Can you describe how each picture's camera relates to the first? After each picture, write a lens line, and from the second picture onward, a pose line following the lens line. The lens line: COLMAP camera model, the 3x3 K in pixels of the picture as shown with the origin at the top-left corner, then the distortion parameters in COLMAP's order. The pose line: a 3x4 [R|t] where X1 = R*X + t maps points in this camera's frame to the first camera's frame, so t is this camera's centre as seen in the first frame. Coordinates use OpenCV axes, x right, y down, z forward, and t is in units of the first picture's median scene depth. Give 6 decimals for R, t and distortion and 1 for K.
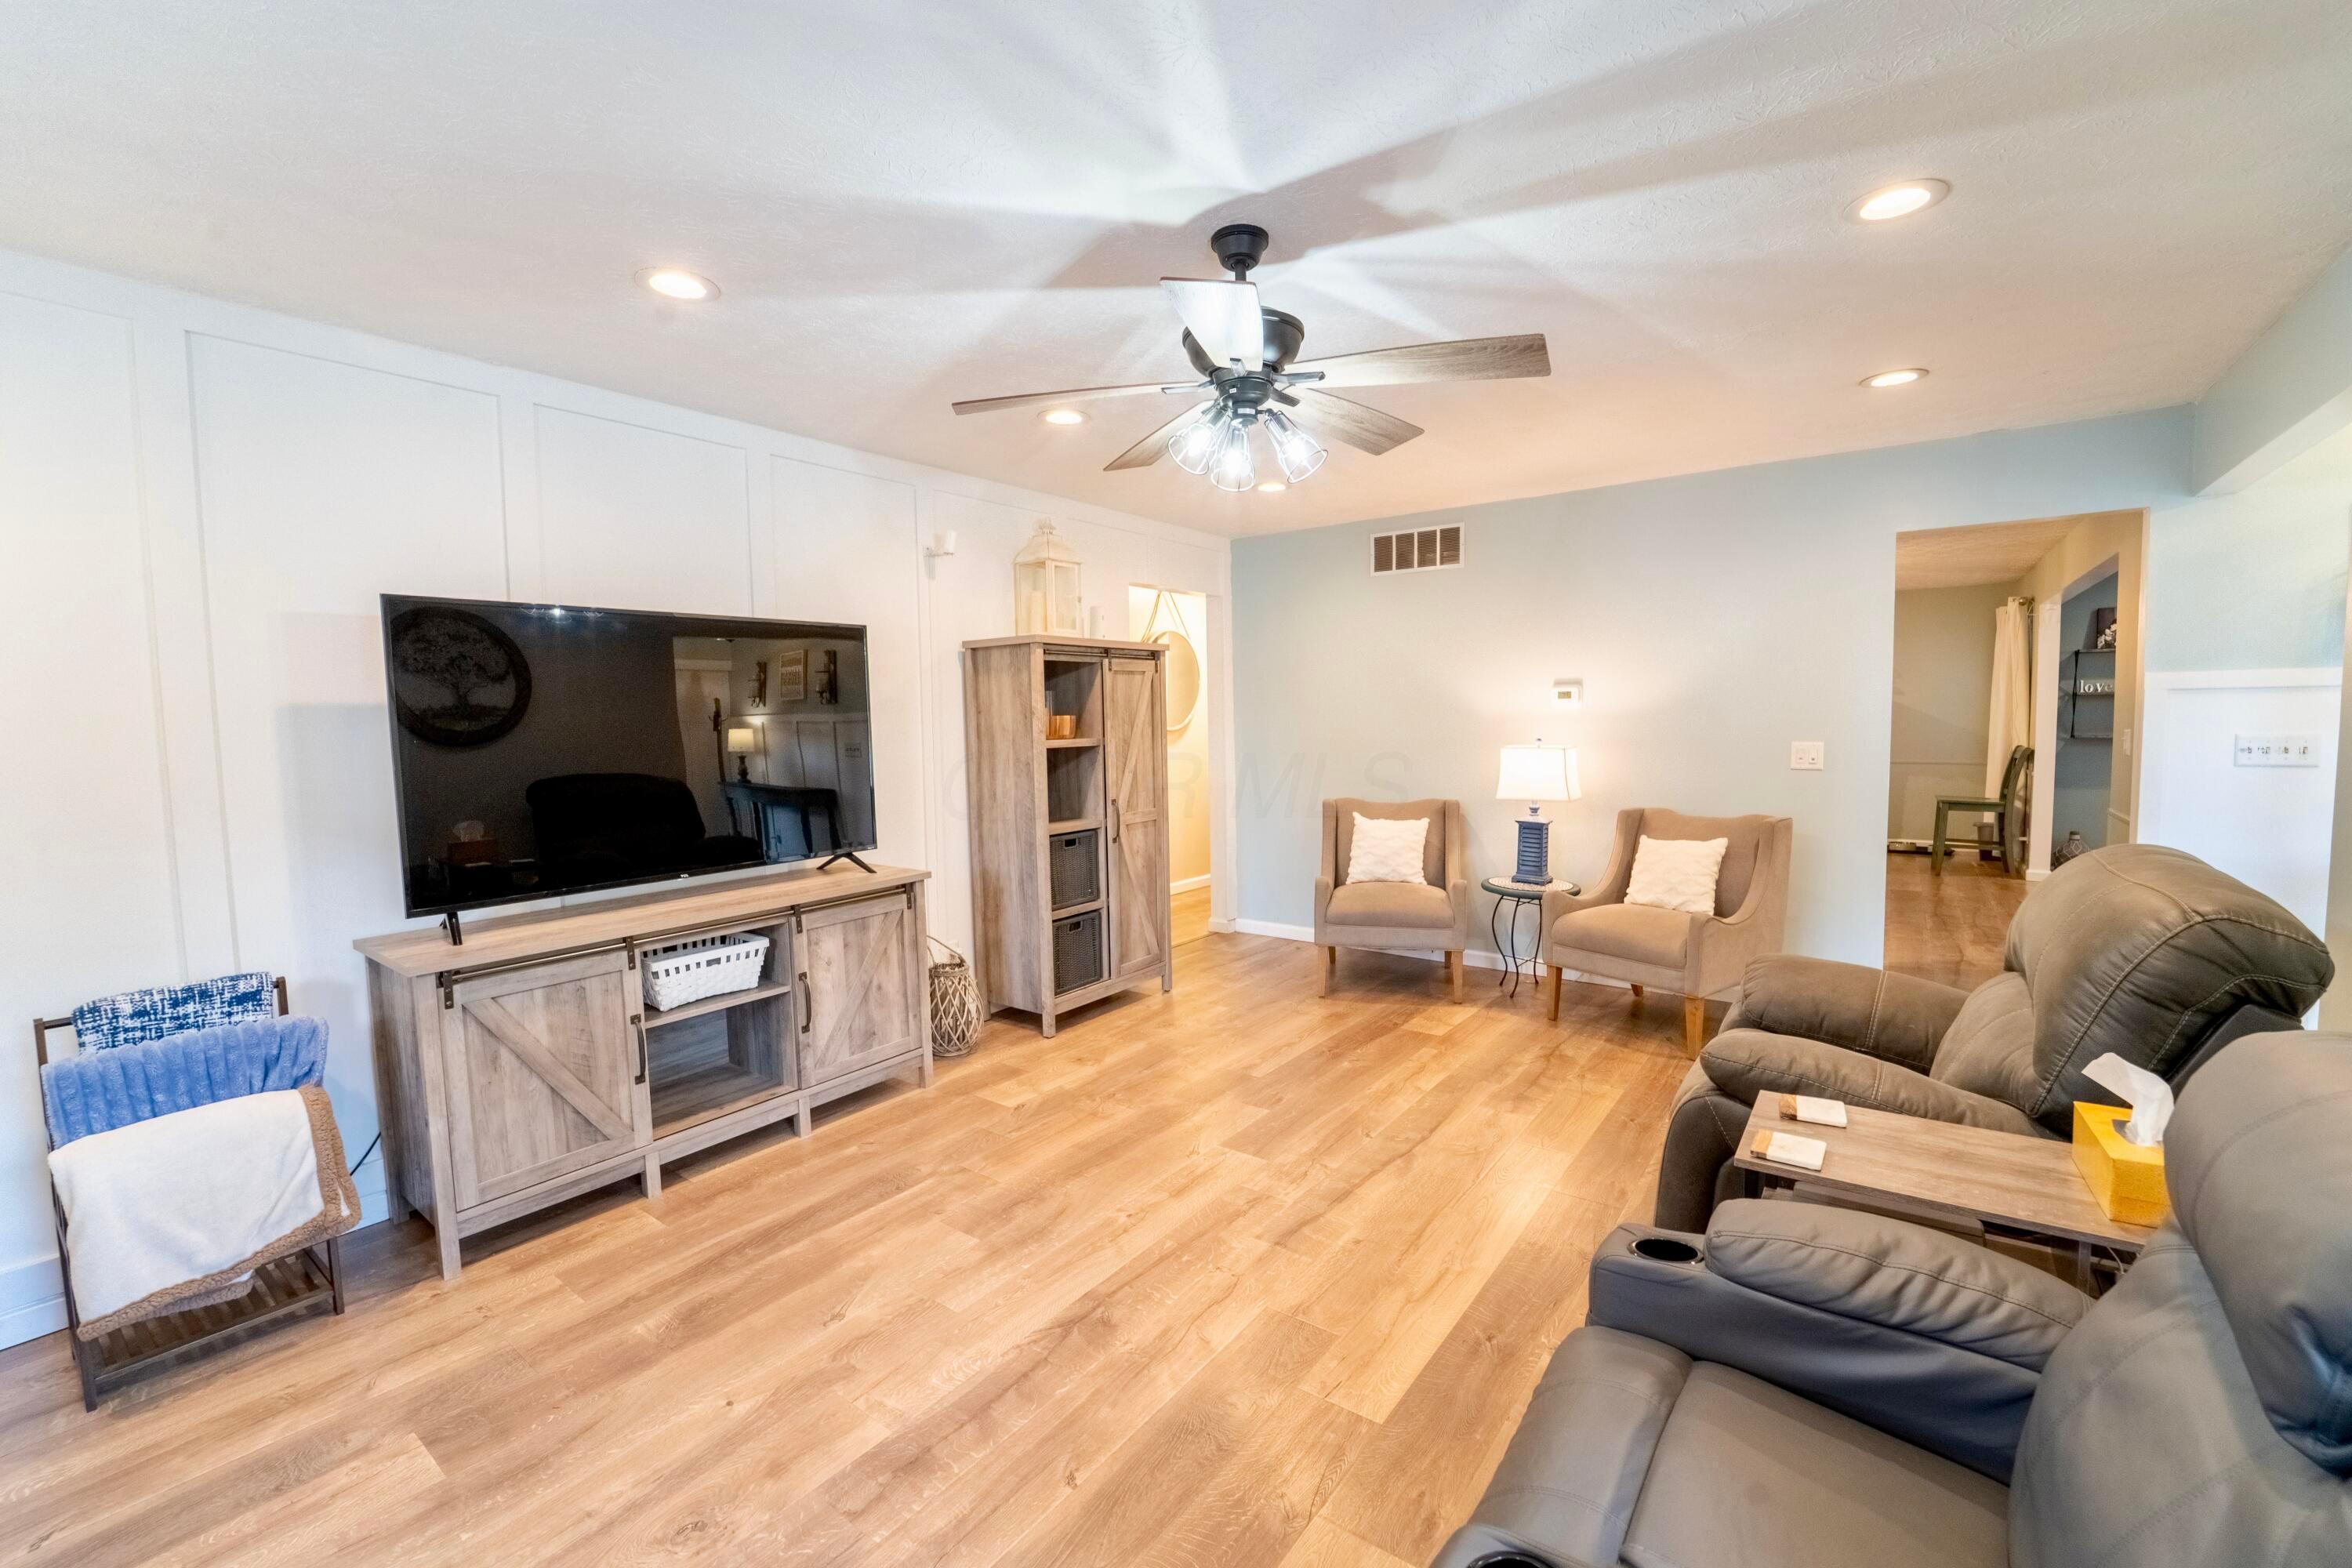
lens RADIAL K [[962.8, 0, 1180.2], [0, 962.8, 781.3], [0, 0, 1]] dist [-0.022791, -0.000250]
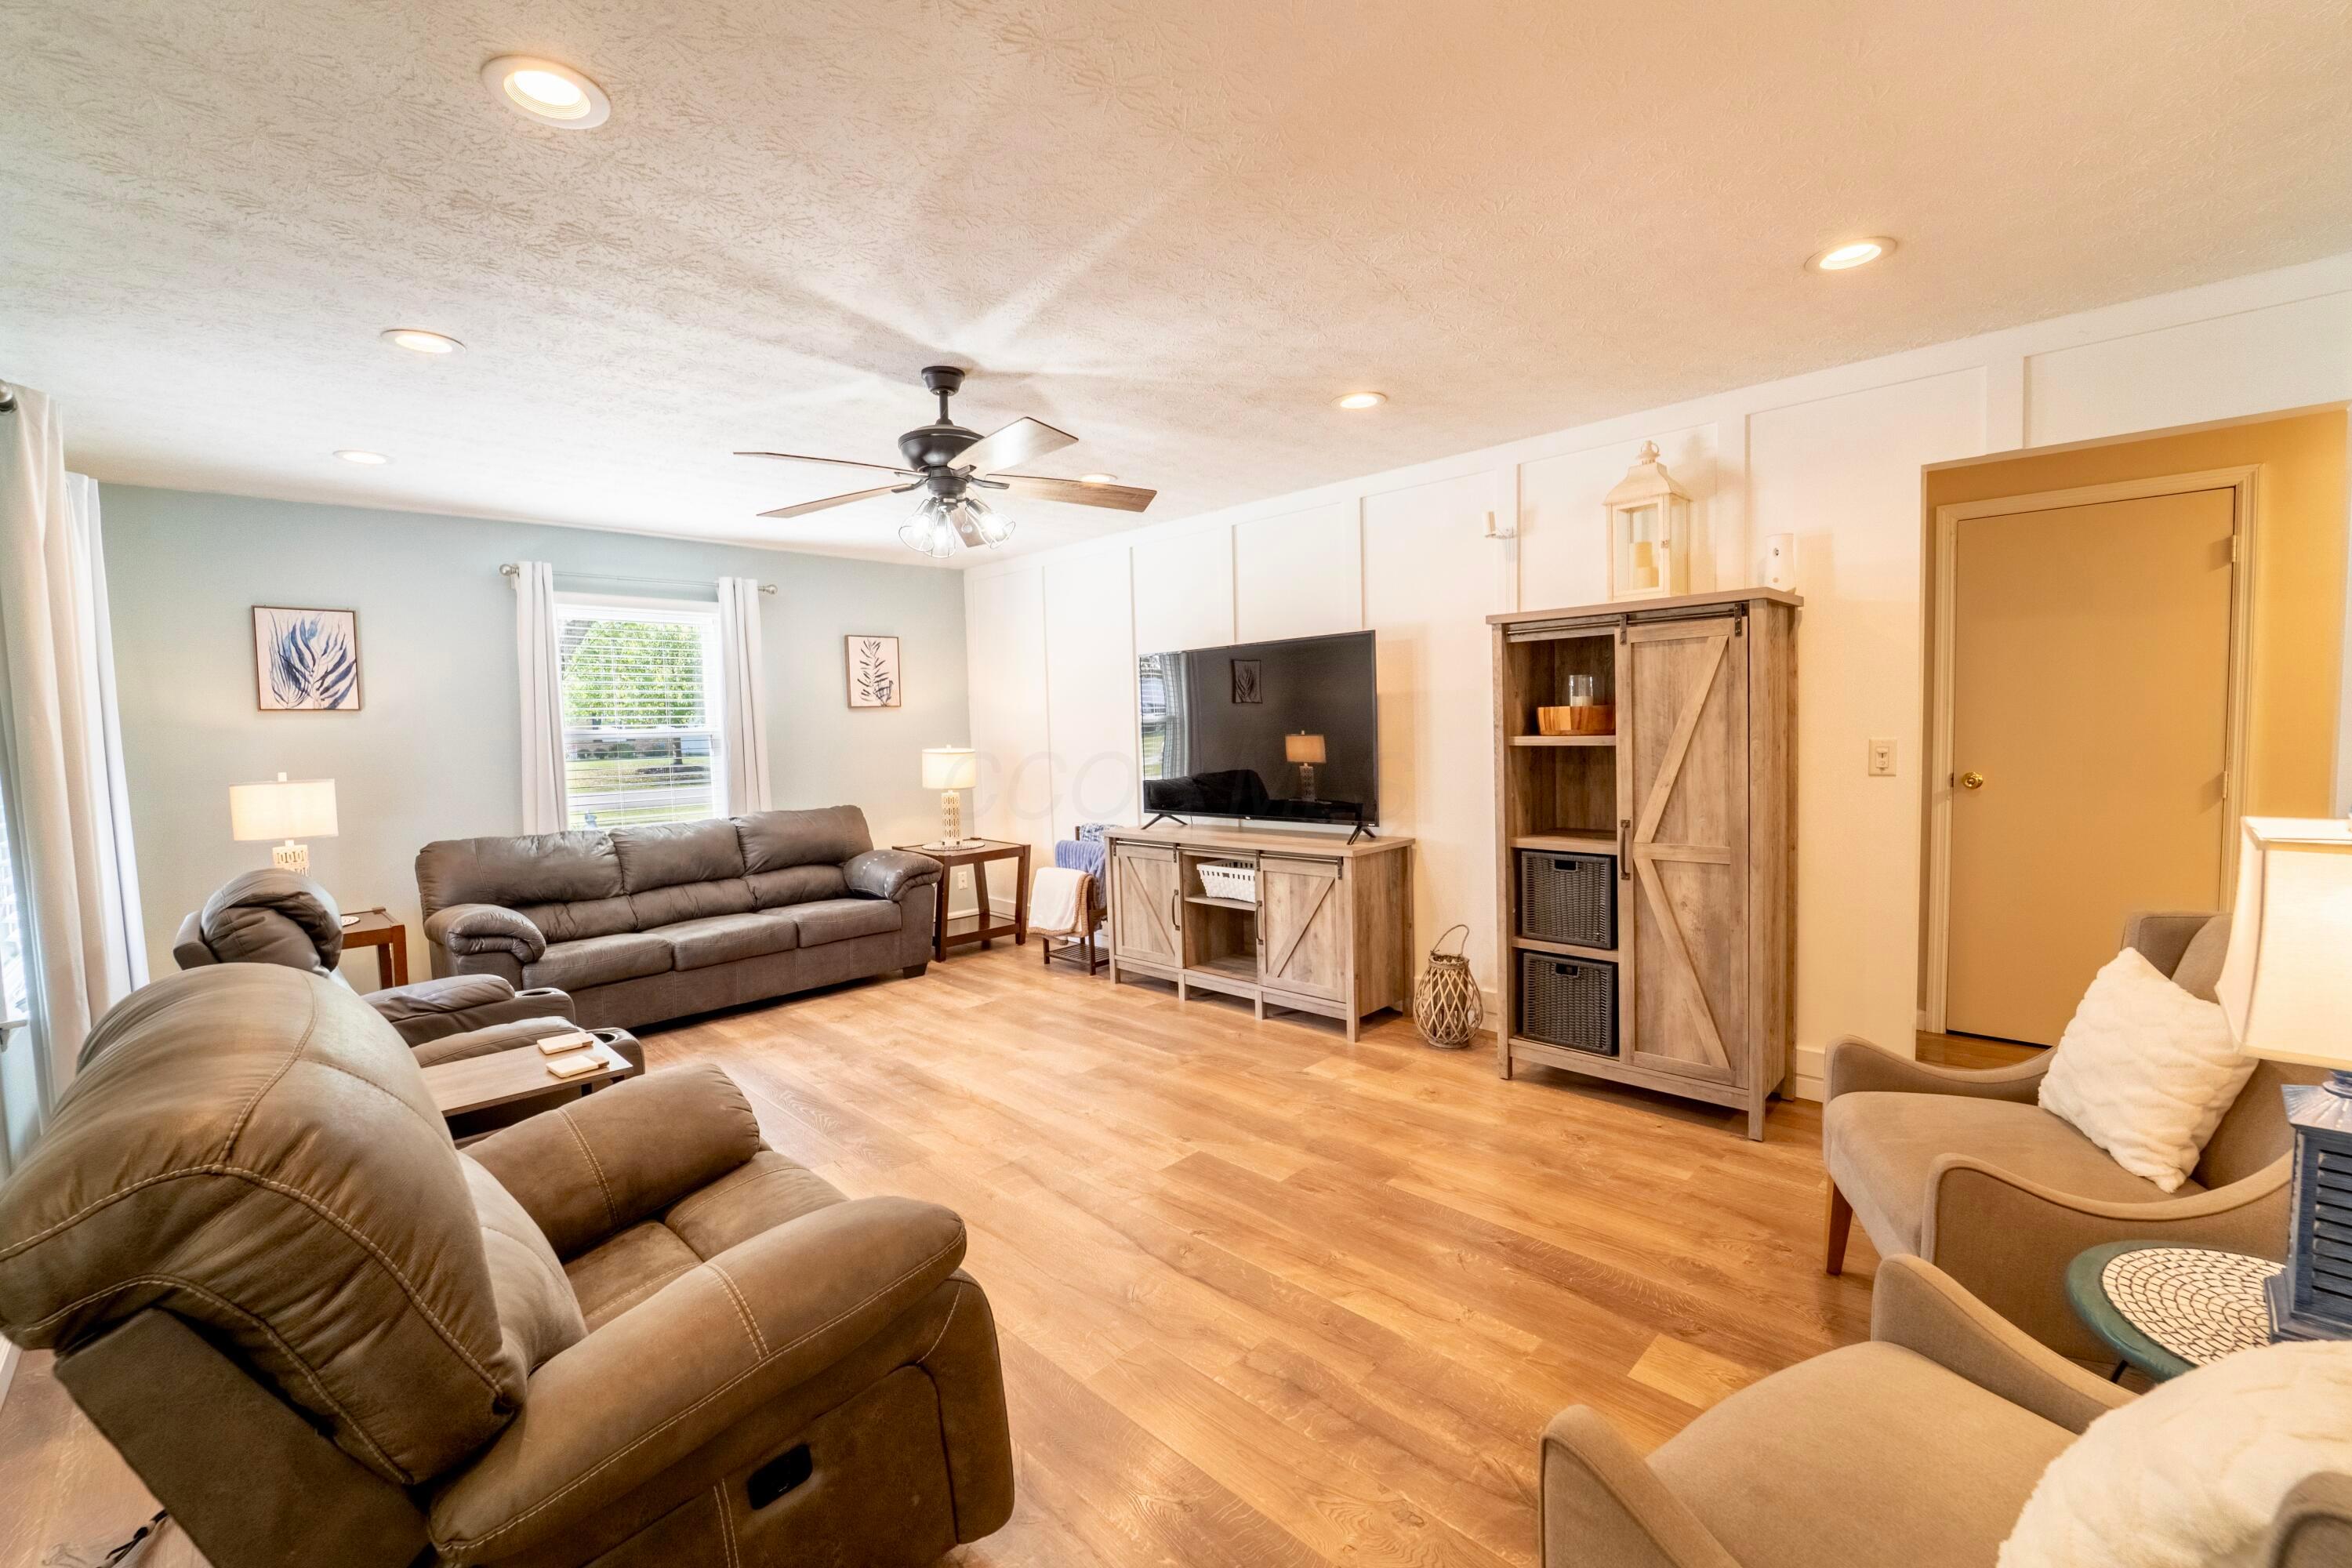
lens RADIAL K [[962.8, 0, 1180.2], [0, 962.8, 781.3], [0, 0, 1]] dist [-0.022791, -0.000250]
pose [[-0.135122, 0.082298, -0.987405, 0.970831], [-0.037580, 0.995402, 0.088108, -0.087450], [0.990116, 0.049012, -0.131408, 1.065667]]
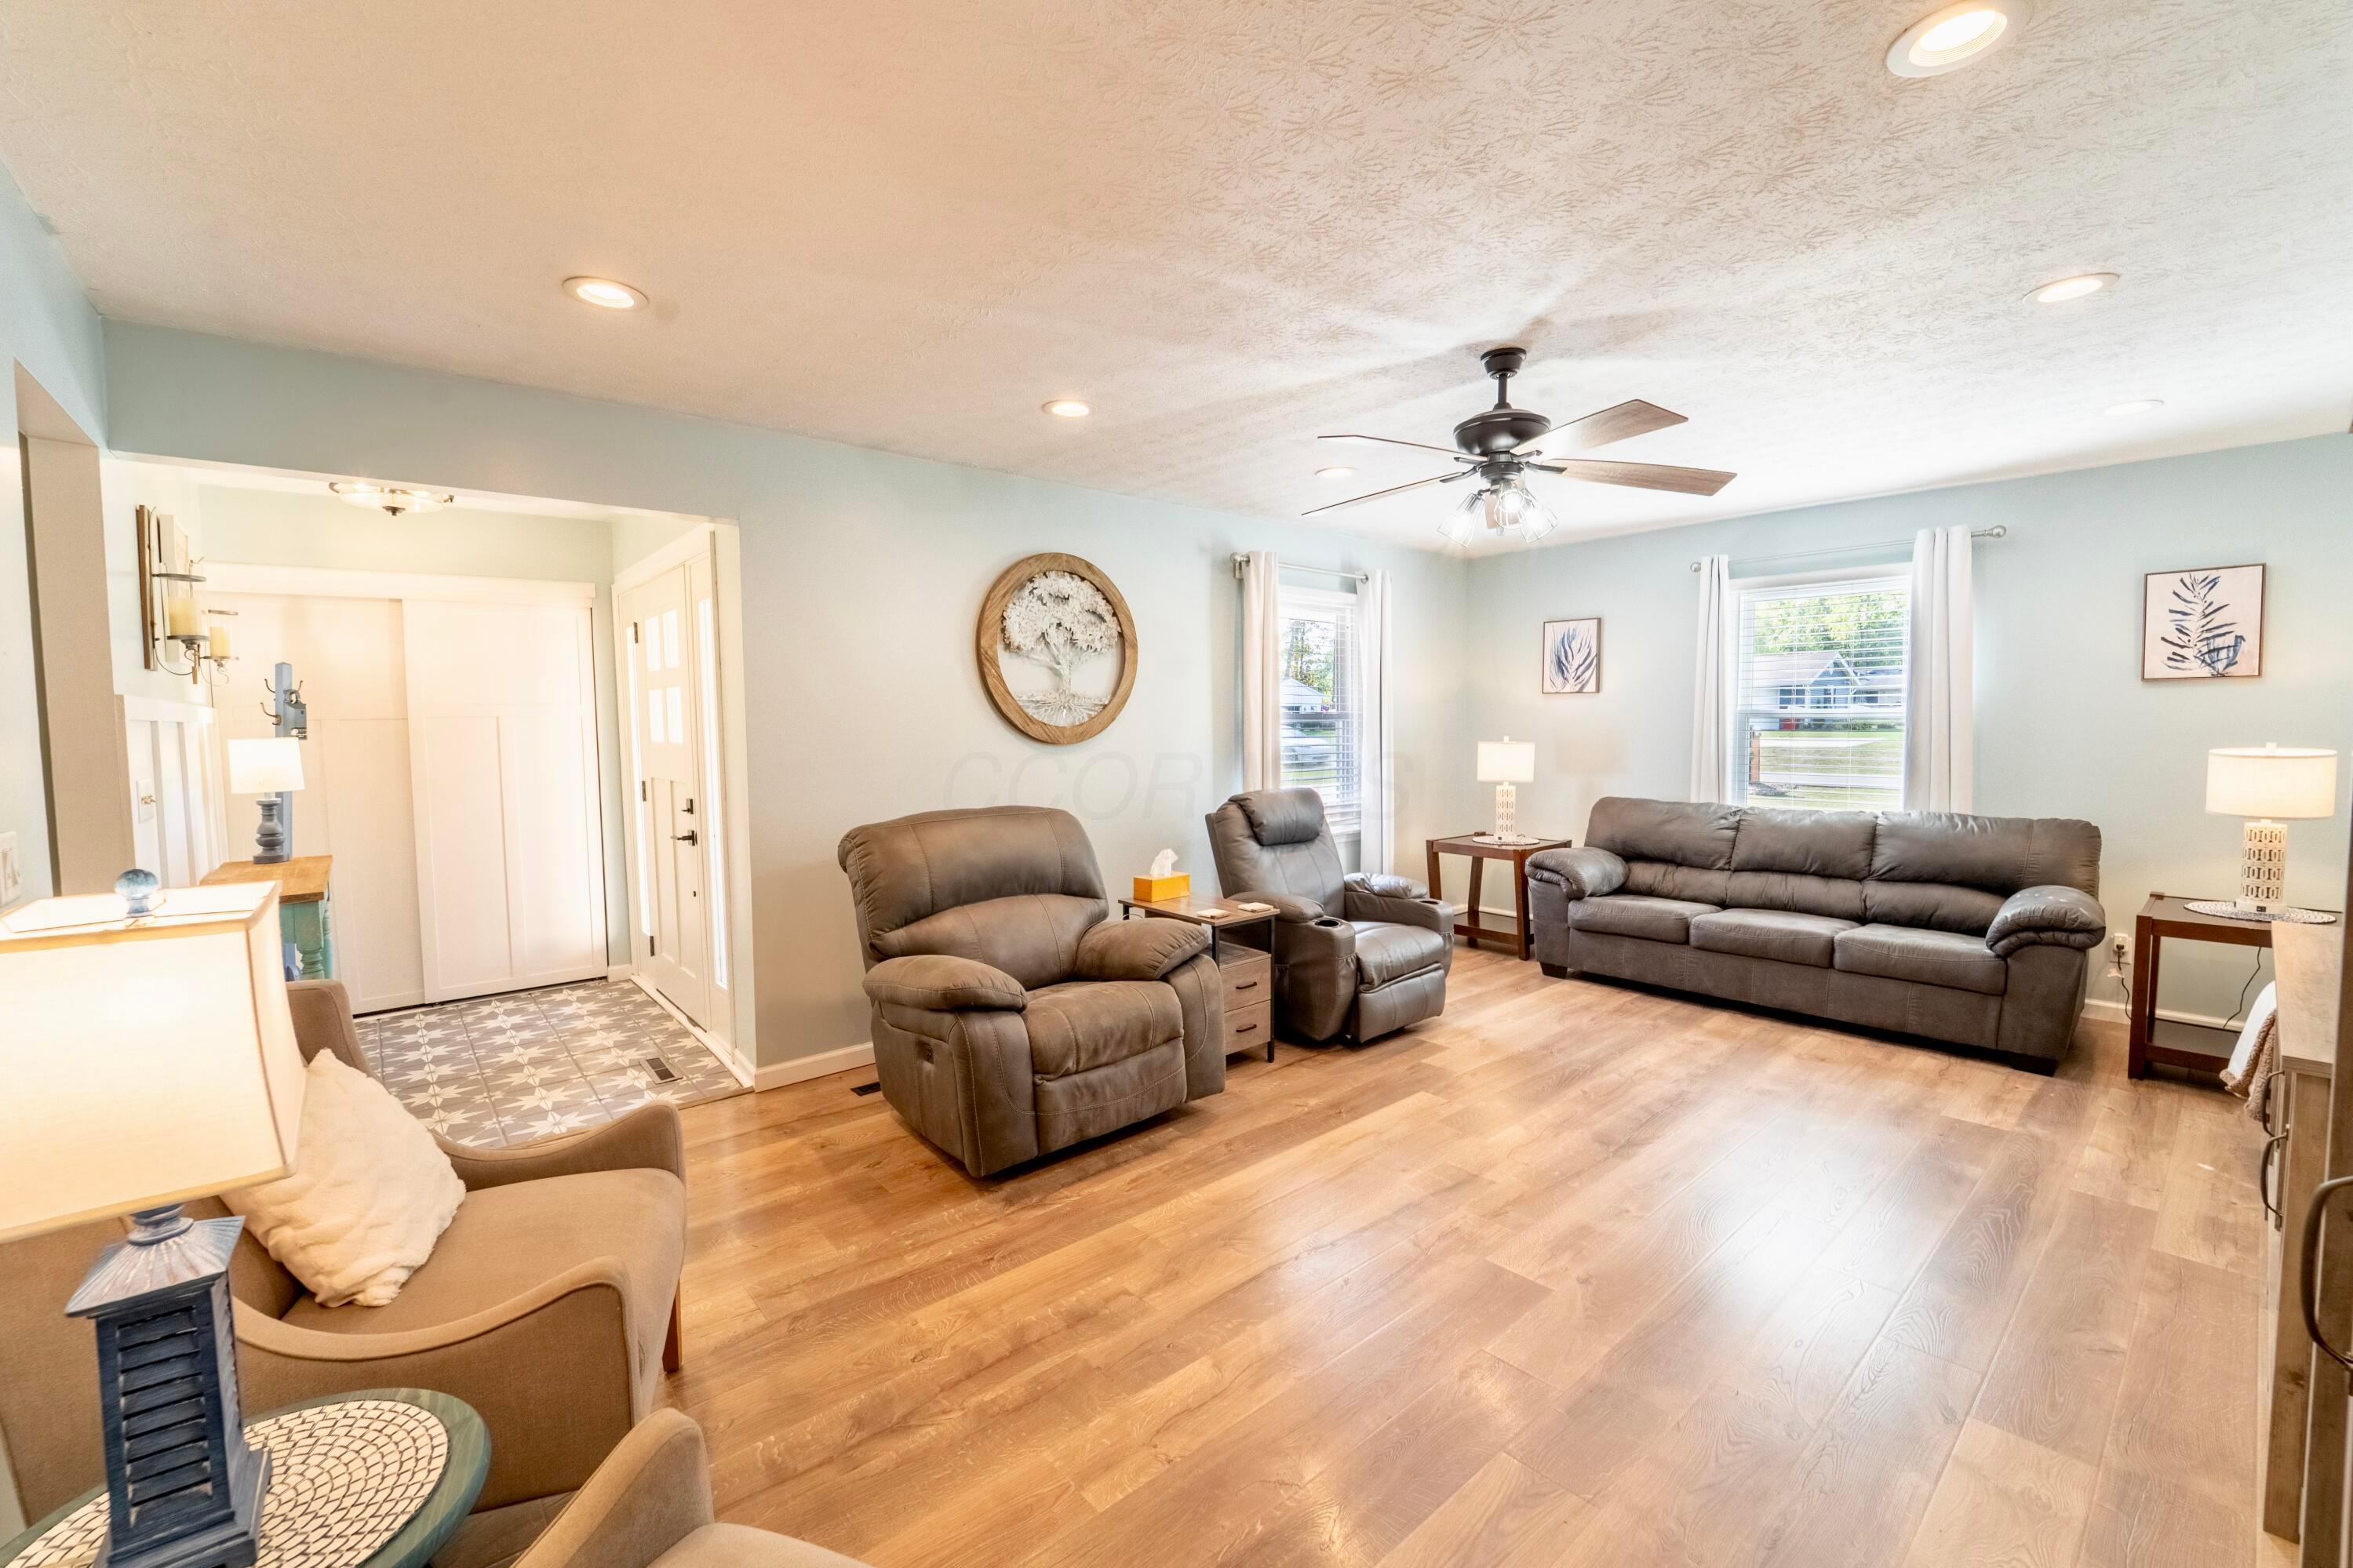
lens RADIAL K [[968.4, 0, 1180.0], [0, 968.4, 782.3], [0, 0, 1]] dist [-0.017253, -0.000416]
pose [[-0.977782, 0.013759, 0.209171, 0.158893], [0.040568, 0.991399, 0.124425, -0.117126], [-0.205660, 0.130146, -0.969931, 1.697562]]
